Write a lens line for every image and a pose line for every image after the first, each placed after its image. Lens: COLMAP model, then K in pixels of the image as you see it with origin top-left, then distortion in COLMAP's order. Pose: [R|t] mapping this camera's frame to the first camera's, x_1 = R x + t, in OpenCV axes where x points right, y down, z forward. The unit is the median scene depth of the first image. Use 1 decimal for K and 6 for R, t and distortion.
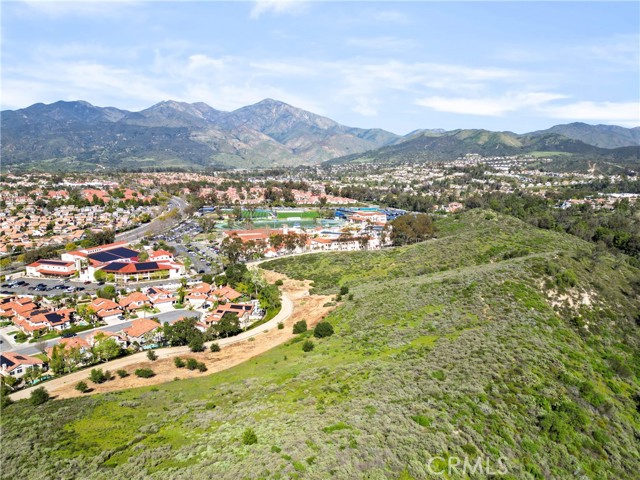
lens RADIAL K [[449.7, 0, 323.1], [0, 449.7, 241.3], [0, 0, 1]] dist [0.059835, -0.055205]
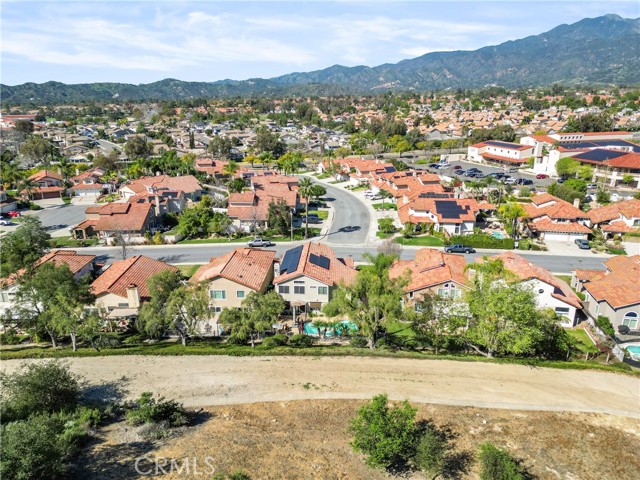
lens RADIAL K [[449.7, 0, 323.1], [0, 449.7, 241.3], [0, 0, 1]] dist [0.059835, -0.055205]
pose [[0.546741, 0.242510, -0.801413, -0.213466], [-0.128595, 0.970103, 0.205826, 0.098360], [0.827368, -0.009475, 0.561581, 0.505507]]
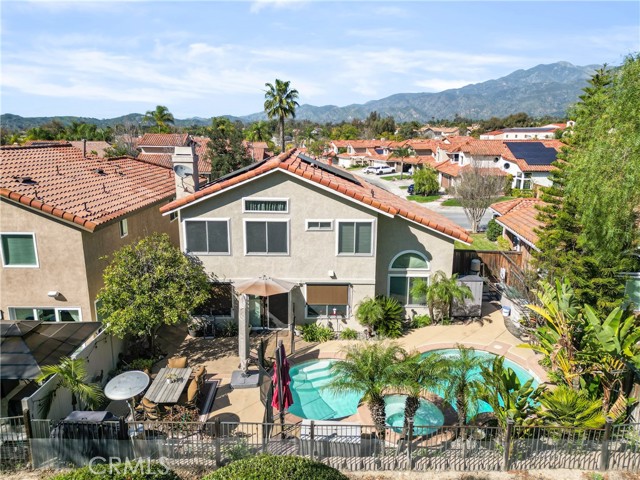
lens RADIAL K [[449.7, 0, 323.1], [0, 449.7, 241.3], [0, 0, 1]] dist [0.059835, -0.055205]
pose [[0.600596, 0.167959, -0.781712, -0.366526], [-0.127086, 0.985311, 0.114063, 0.173963], [0.789388, 0.030839, 0.613119, 0.606635]]
